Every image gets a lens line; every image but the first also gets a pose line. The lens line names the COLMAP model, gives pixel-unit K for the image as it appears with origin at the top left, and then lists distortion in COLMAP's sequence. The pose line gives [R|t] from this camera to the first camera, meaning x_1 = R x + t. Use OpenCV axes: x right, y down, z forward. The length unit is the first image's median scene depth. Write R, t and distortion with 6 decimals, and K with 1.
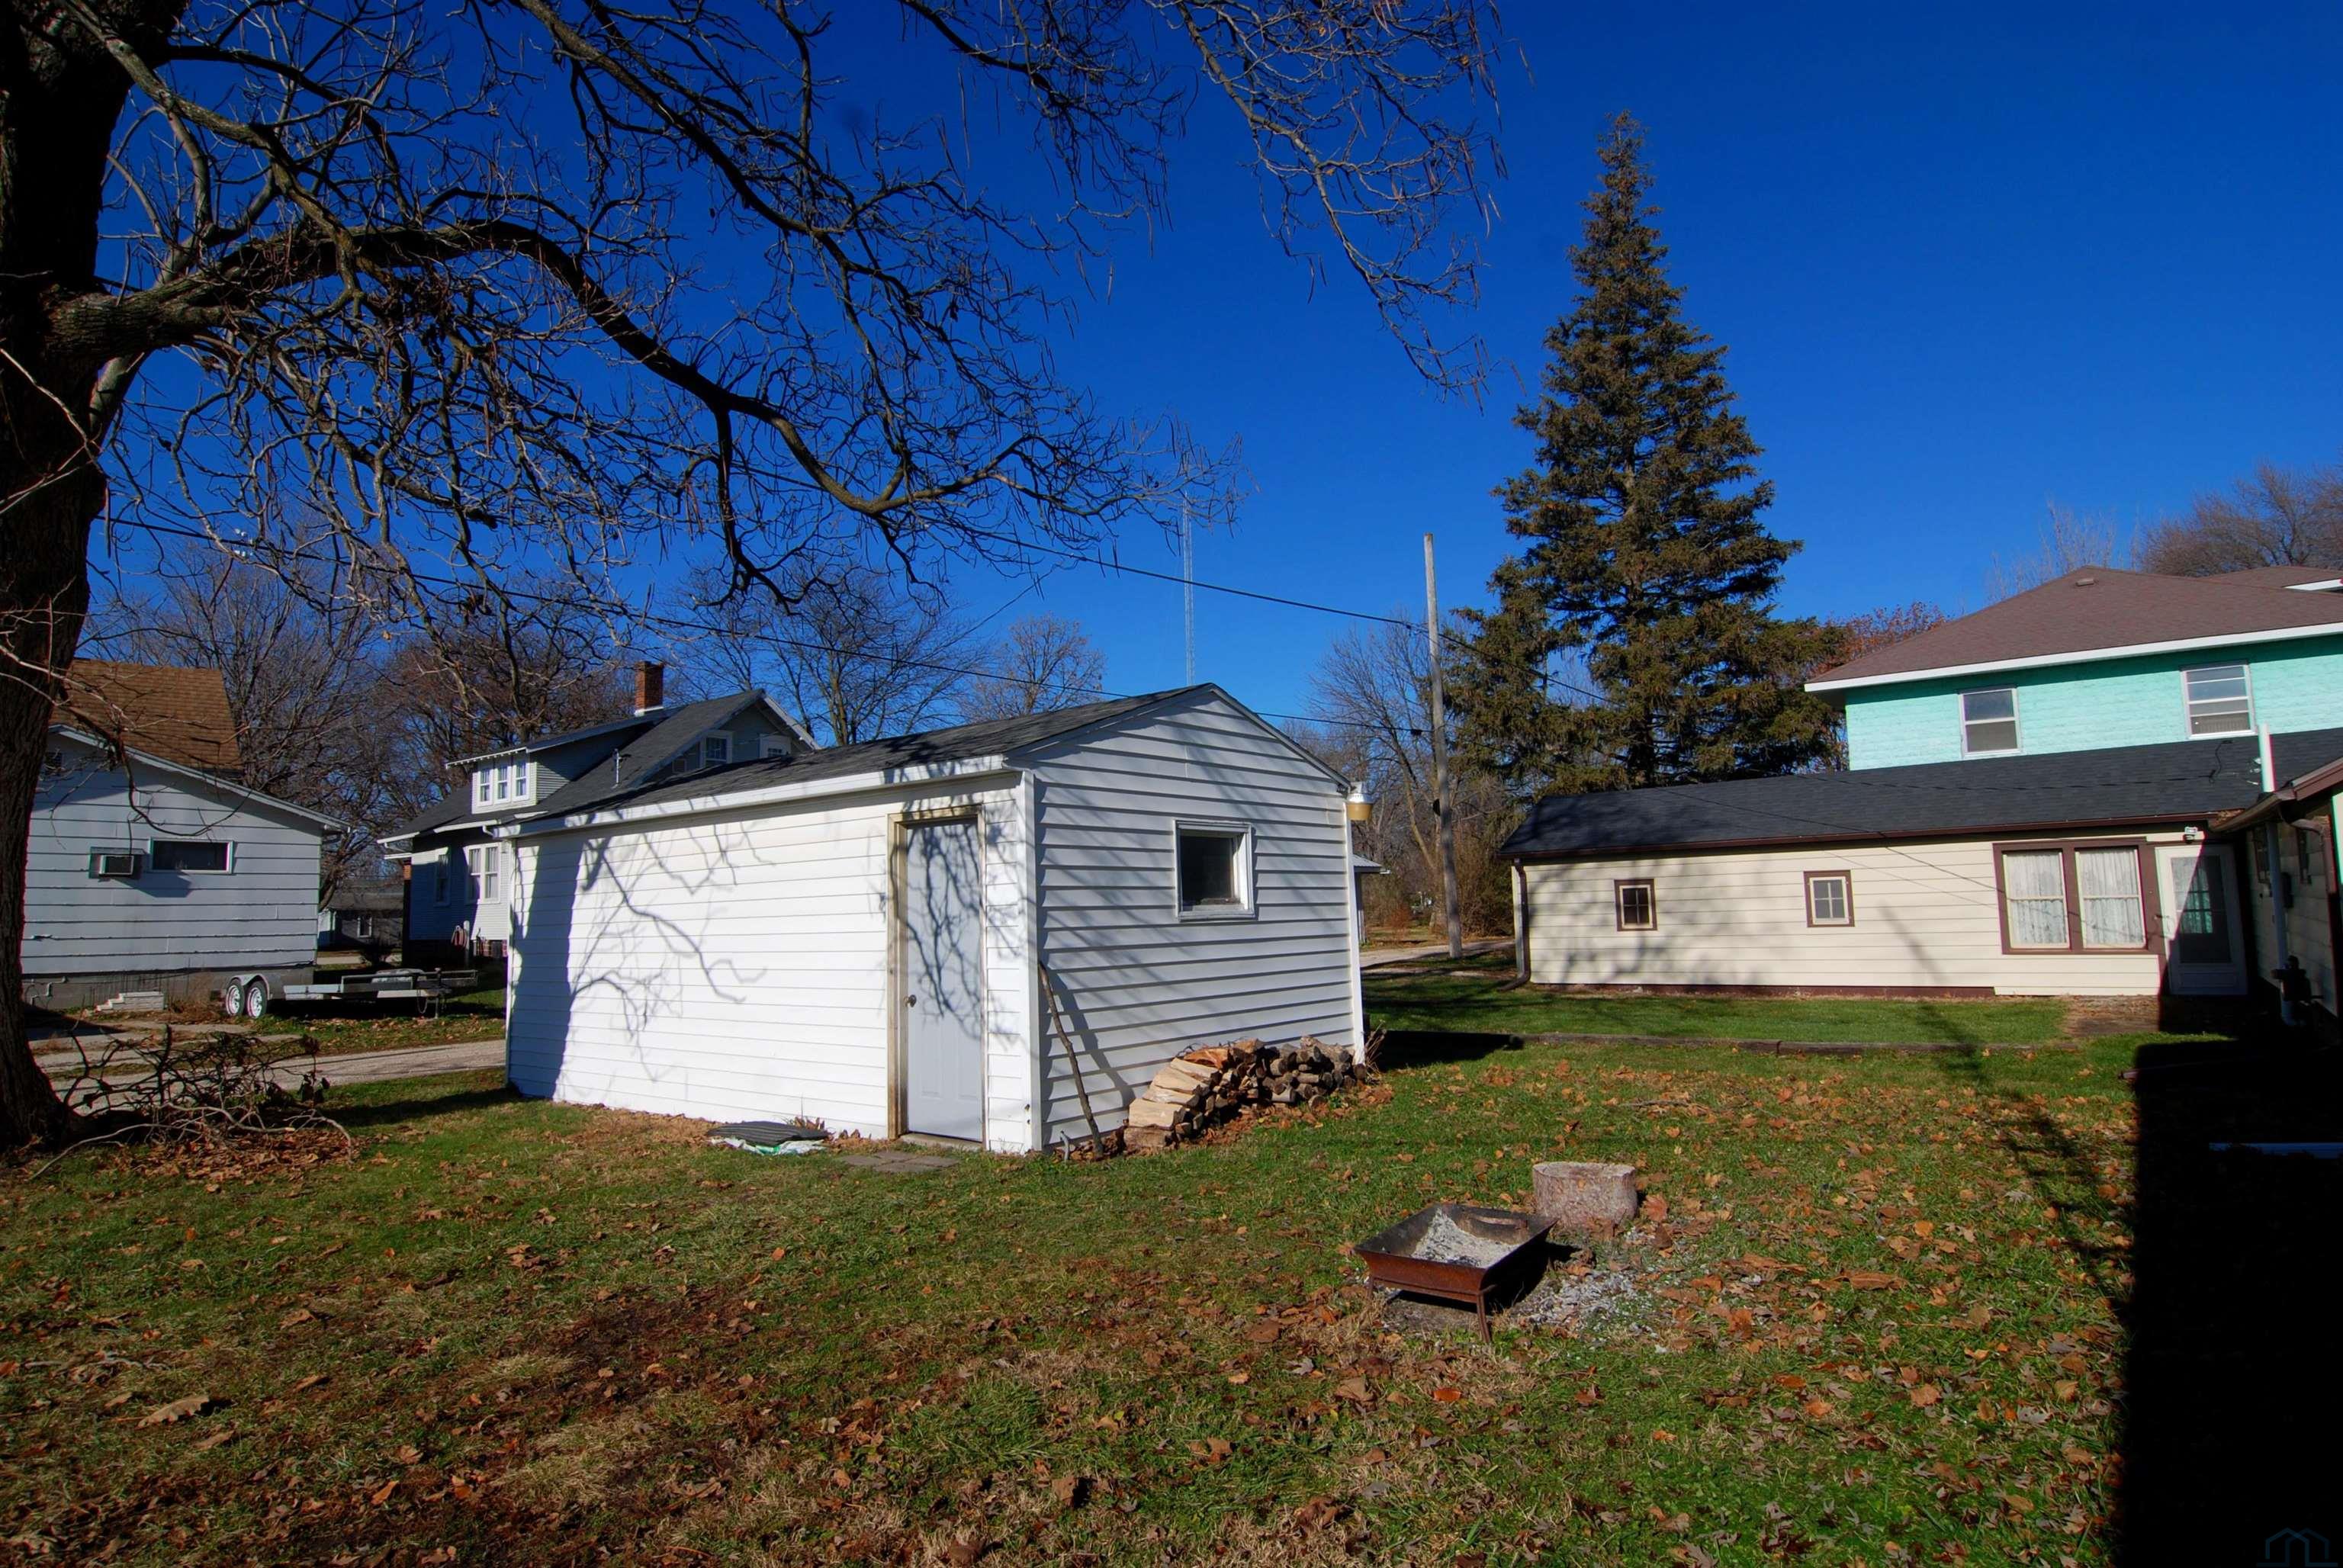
lens RADIAL K [[1281.8, 0, 1175.8], [0, 1281.8, 789.5], [0, 0, 1]] dist [-0.015902, 0.000087]
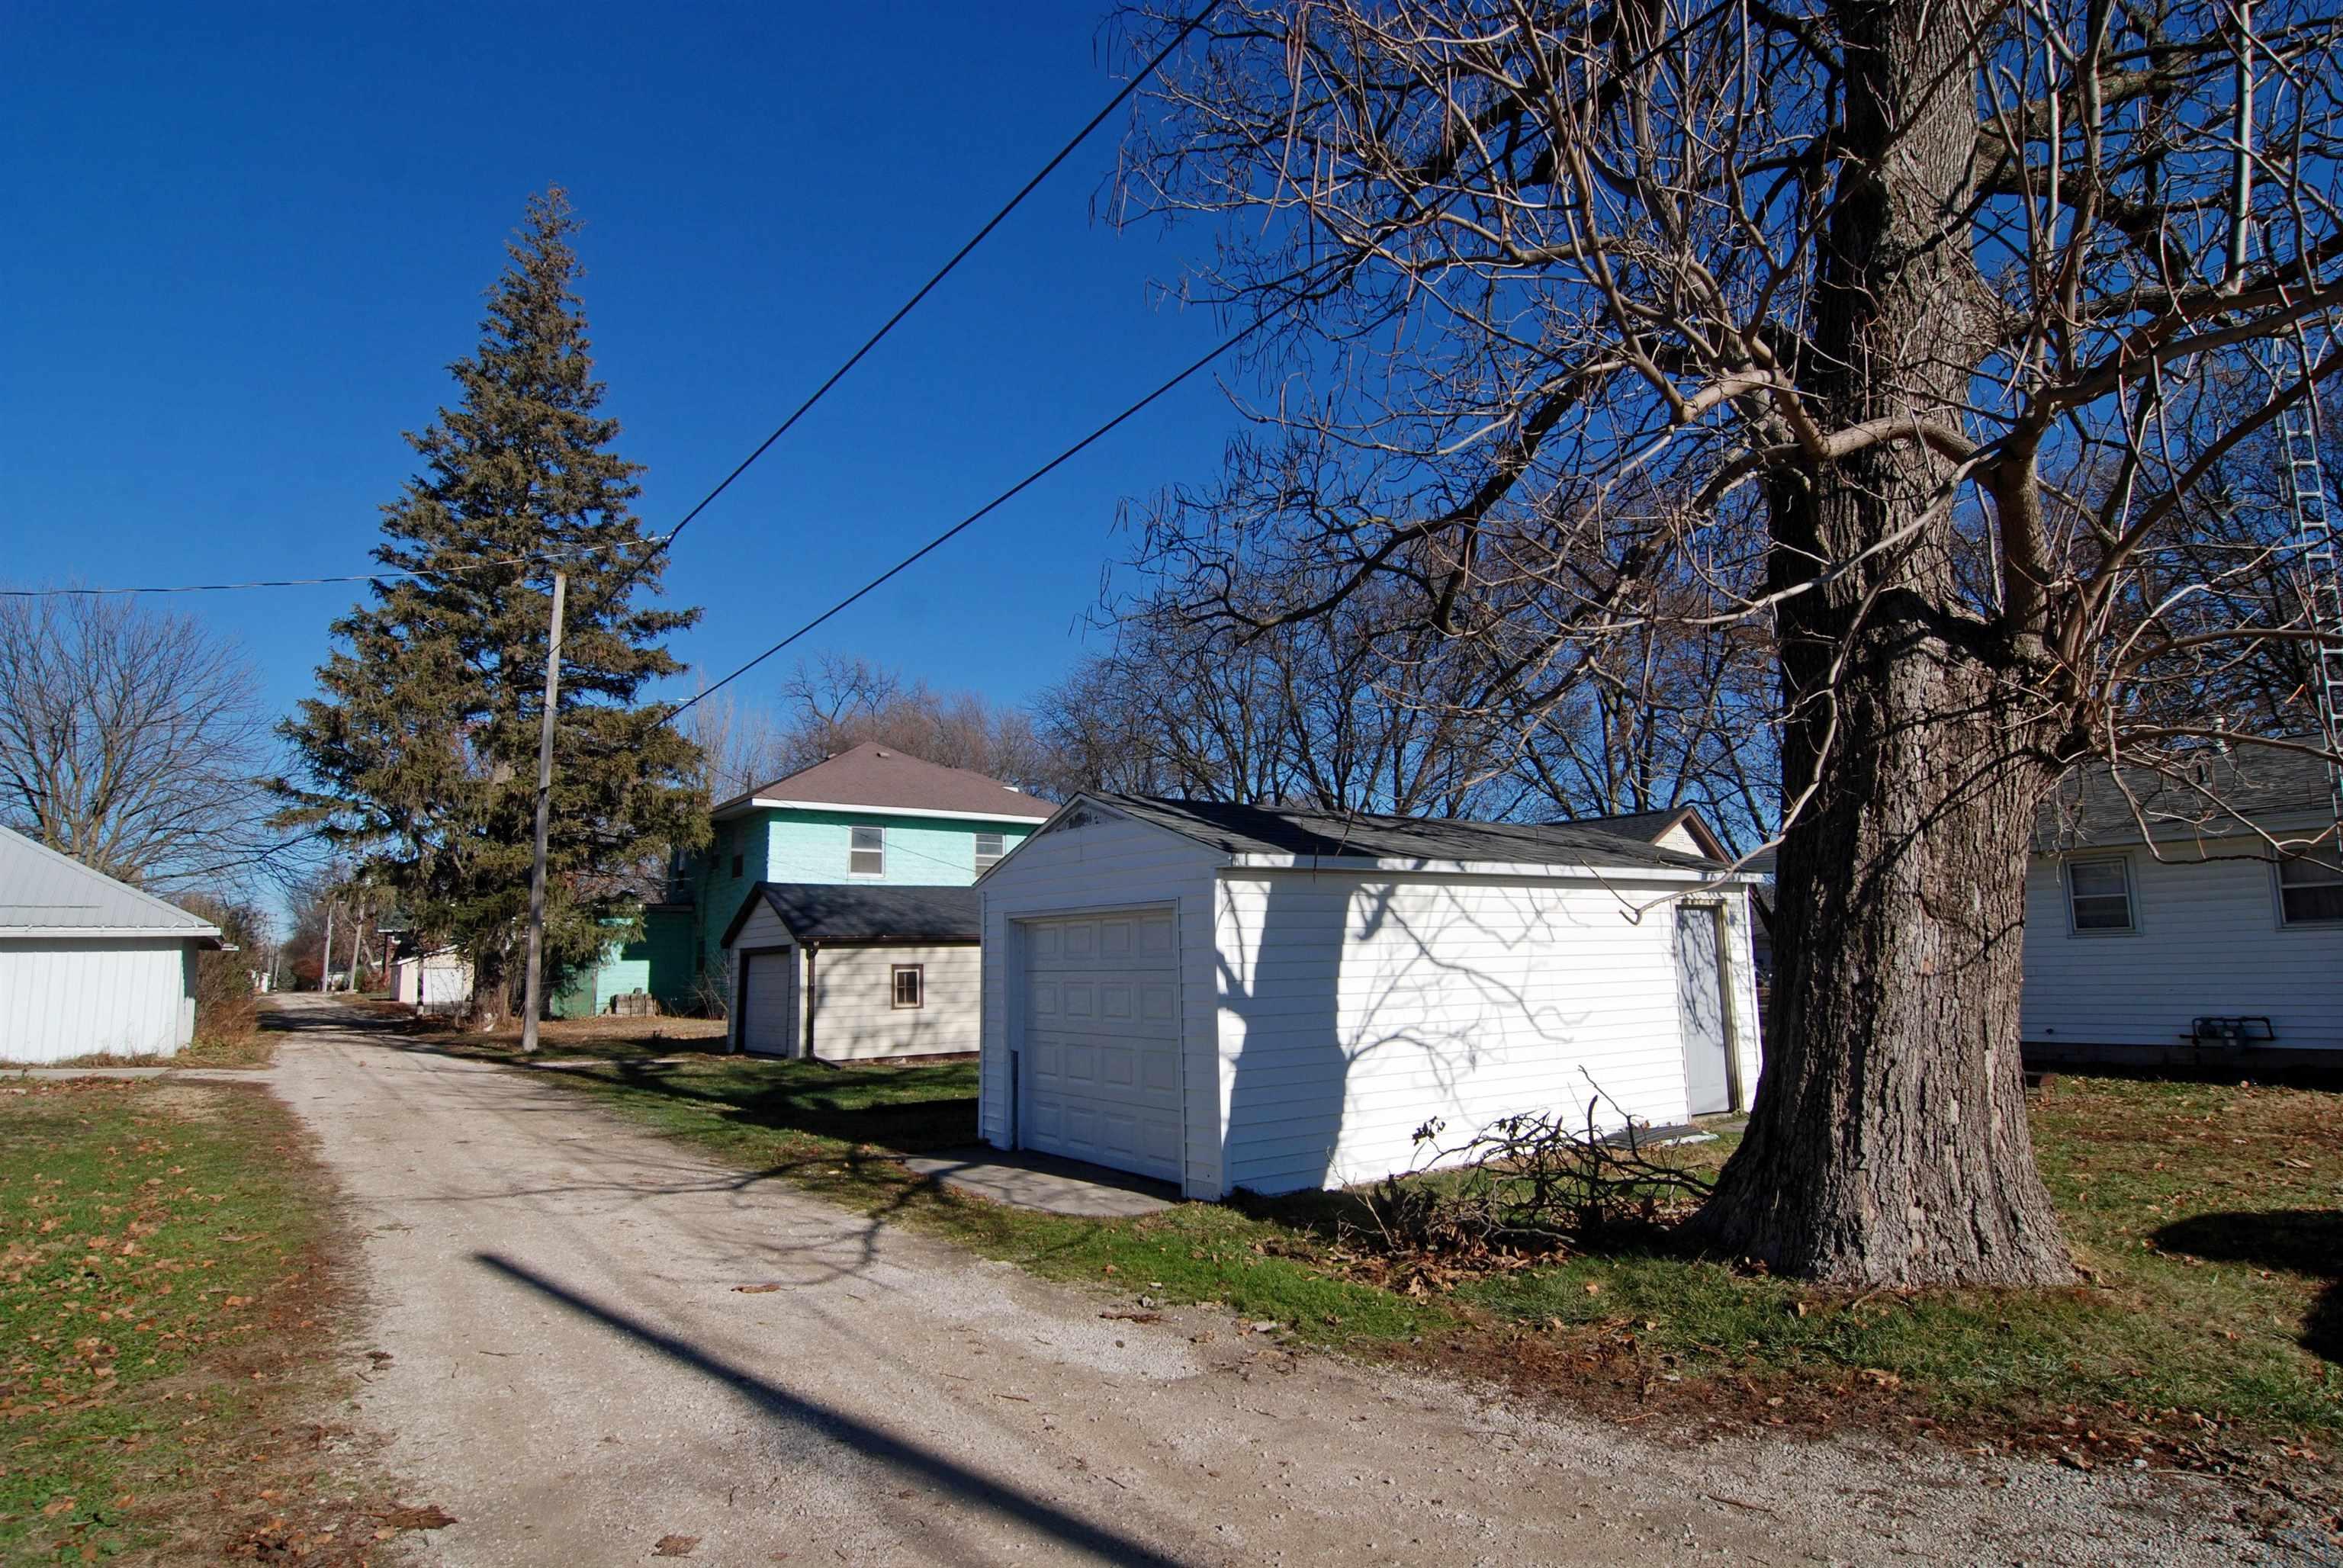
lens RADIAL K [[1281.8, 0, 1178.9], [0, 1281.8, 782.2], [0, 0, 1]] dist [-0.015902, 0.000087]
pose [[0.264171, 0.159281, 0.951233, -1.400431], [-0.075544, 0.986656, -0.144233, 0.111143], [-0.961513, -0.033758, 0.272678, 0.898508]]
